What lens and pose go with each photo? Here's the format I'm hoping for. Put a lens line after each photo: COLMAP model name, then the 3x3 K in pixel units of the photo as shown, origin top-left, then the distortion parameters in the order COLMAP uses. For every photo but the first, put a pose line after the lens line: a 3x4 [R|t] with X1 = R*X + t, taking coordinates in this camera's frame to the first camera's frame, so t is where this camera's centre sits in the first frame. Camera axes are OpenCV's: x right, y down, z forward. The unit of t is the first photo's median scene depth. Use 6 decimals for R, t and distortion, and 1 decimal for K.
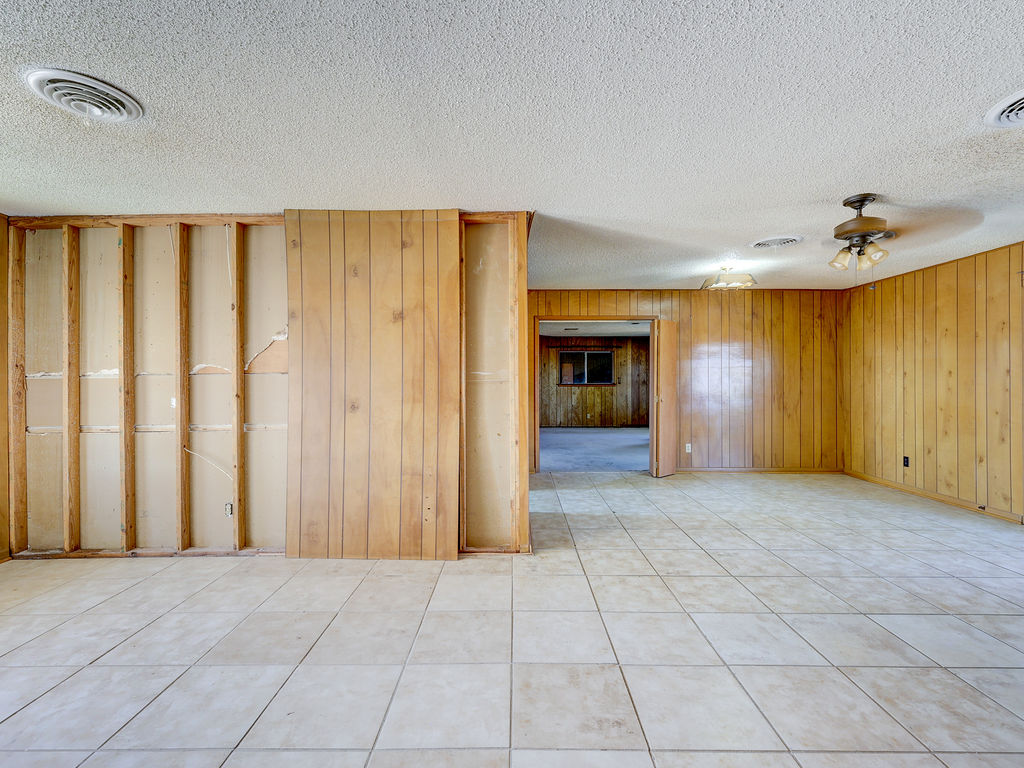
lens RADIAL K [[464.7, 0, 511.2], [0, 464.7, 379.9], [0, 0, 1]] dist [0.002080, -0.000058]
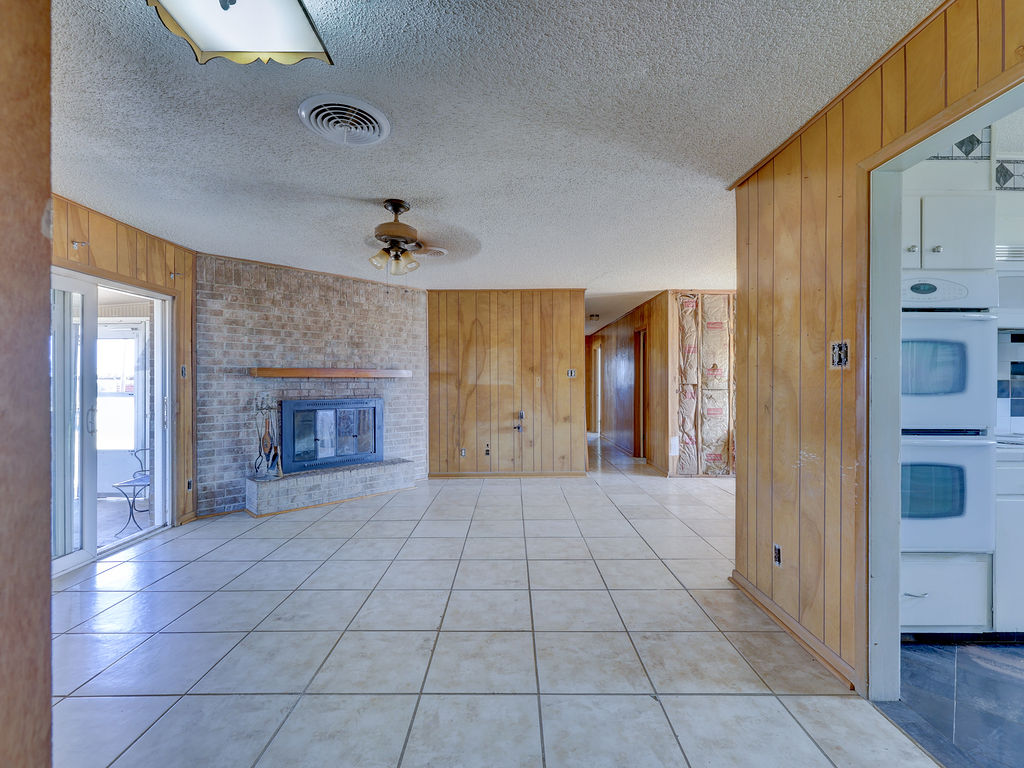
lens RADIAL K [[464.7, 0, 511.8], [0, 464.7, 384.5], [0, 0, 1]] dist [0.002080, -0.000058]
pose [[-0.999926, 0.001893, -0.012019, 0.325947], [0.001871, 0.999997, 0.001804, 0.004393], [0.012022, 0.001781, -0.999926, 1.301451]]
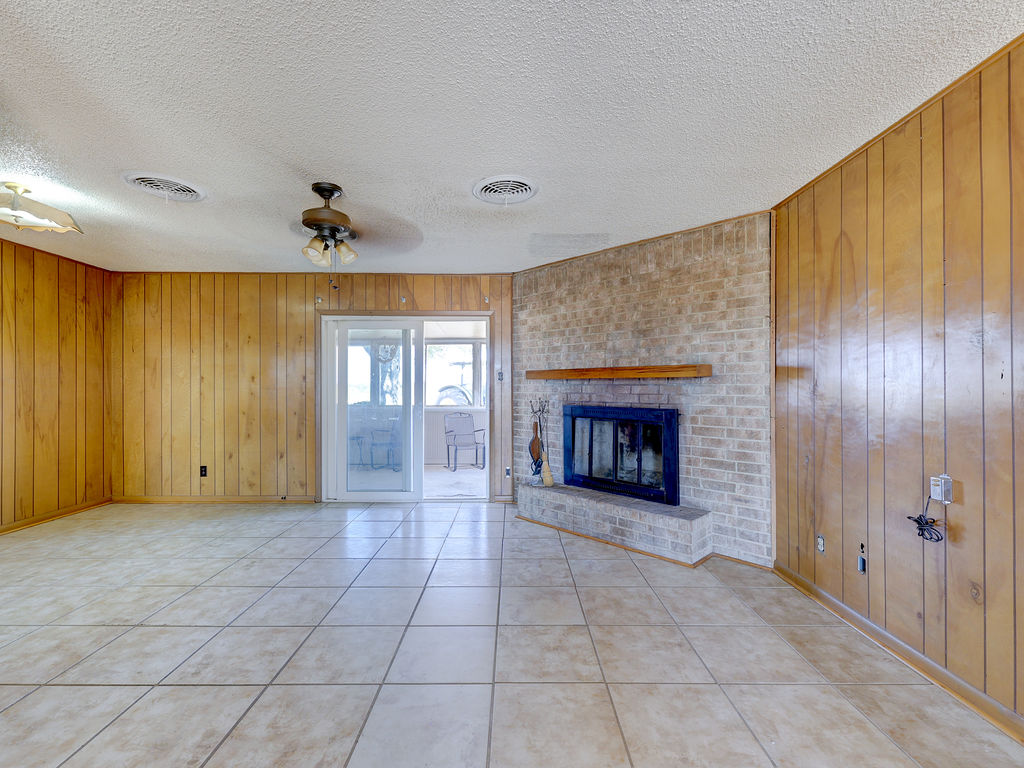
lens RADIAL K [[464.7, 0, 515.0], [0, 464.7, 382.0], [0, 0, 1]] dist [0.002080, -0.000058]
pose [[-0.007980, 0.007284, 0.999942, -0.113557], [-0.000041, 0.999973, -0.007284, 0.001038], [-0.999968, -0.000099, -0.007979, 0.409980]]
